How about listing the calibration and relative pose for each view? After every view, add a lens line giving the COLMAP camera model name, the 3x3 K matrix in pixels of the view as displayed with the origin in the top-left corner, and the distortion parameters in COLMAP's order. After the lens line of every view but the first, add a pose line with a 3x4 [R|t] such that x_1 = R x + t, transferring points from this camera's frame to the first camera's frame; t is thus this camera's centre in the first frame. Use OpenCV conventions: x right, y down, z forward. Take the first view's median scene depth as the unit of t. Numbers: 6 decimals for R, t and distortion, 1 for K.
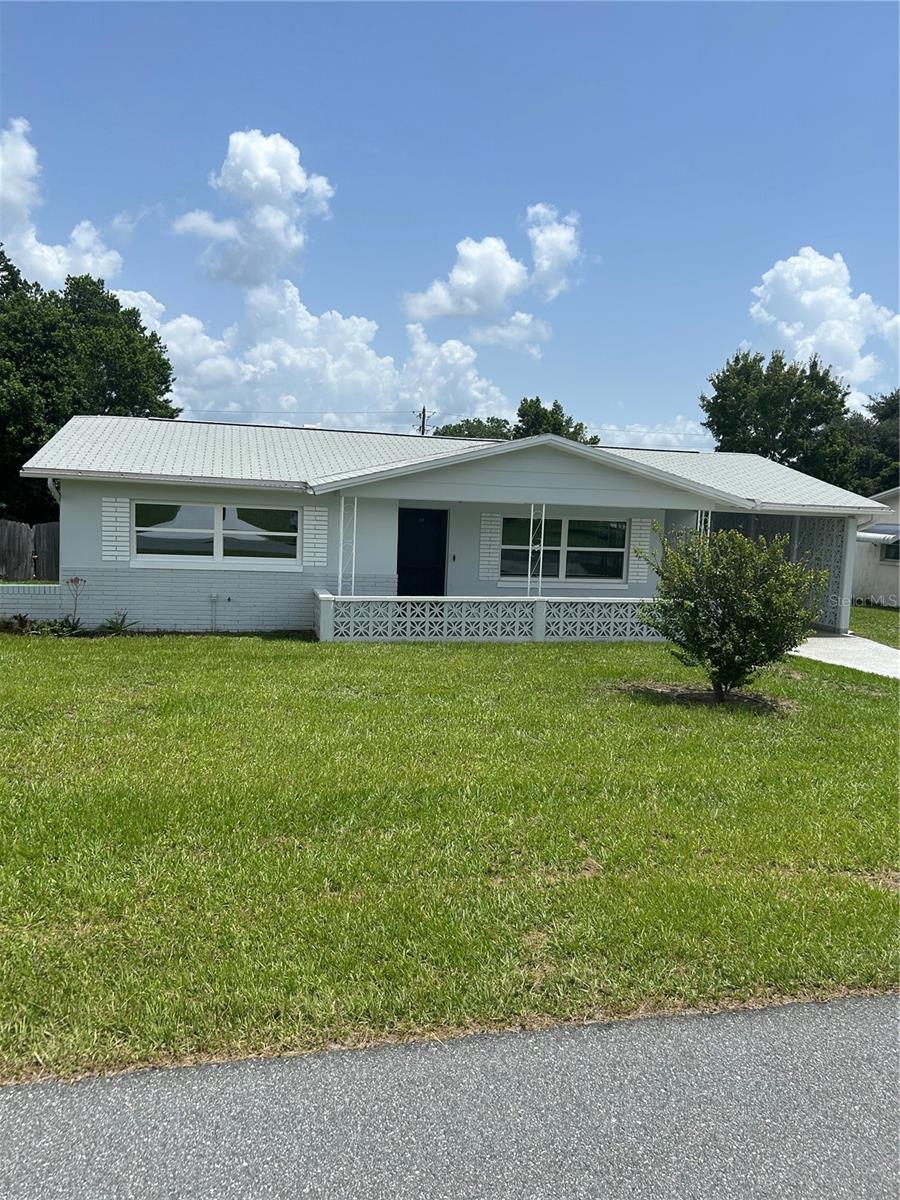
lens RADIAL K [[898.3, 0, 458.0], [0, 898.3, 601.4], [0, 0, 1]] dist [0.035410, -0.009752]
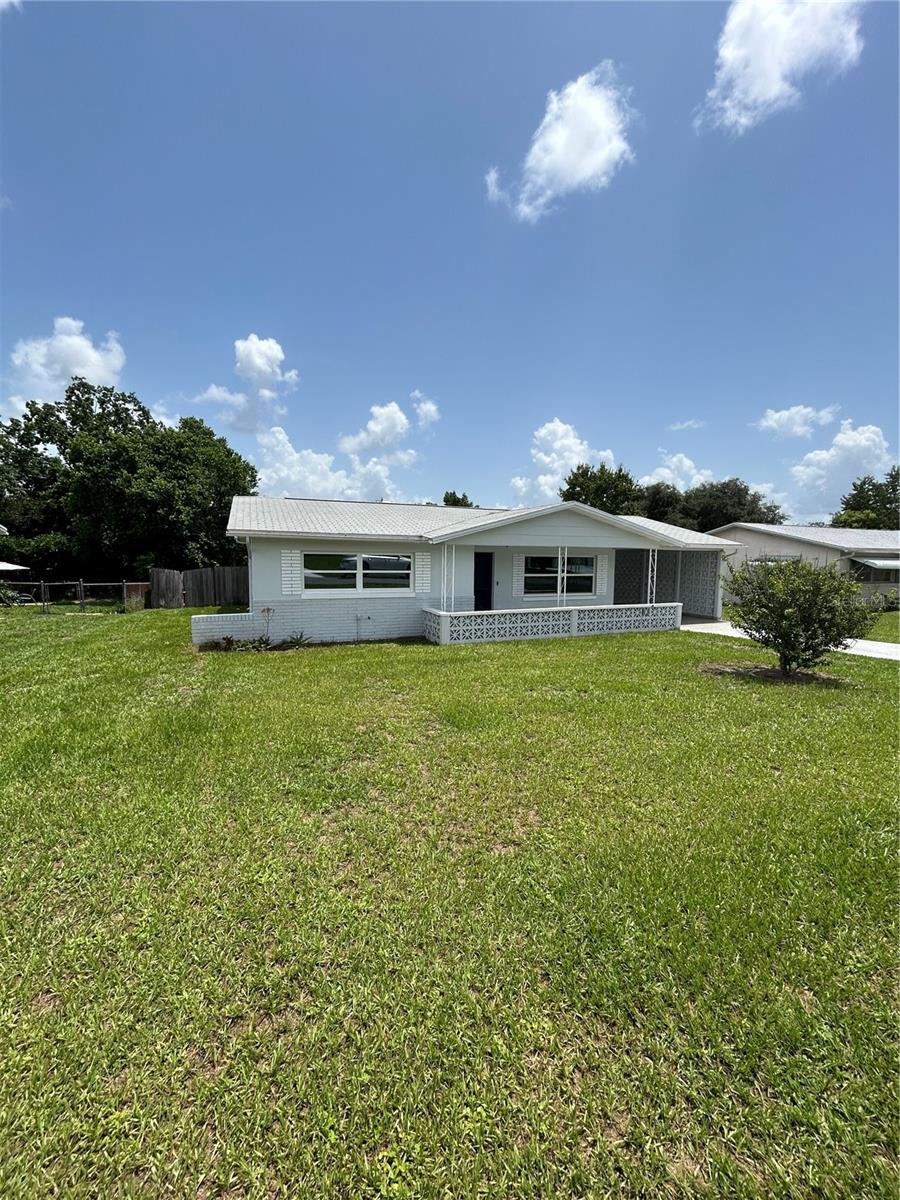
lens RADIAL K [[484.8, 0, 454.0], [0, 484.8, 599.6], [0, 0, 1]] dist [-0.001483, -0.000158]
pose [[0.988521, -0.040321, 0.145604, -0.222459], [0.041850, 0.999096, -0.007456, -0.019127], [-0.145172, 0.013464, 0.989315, 0.200679]]
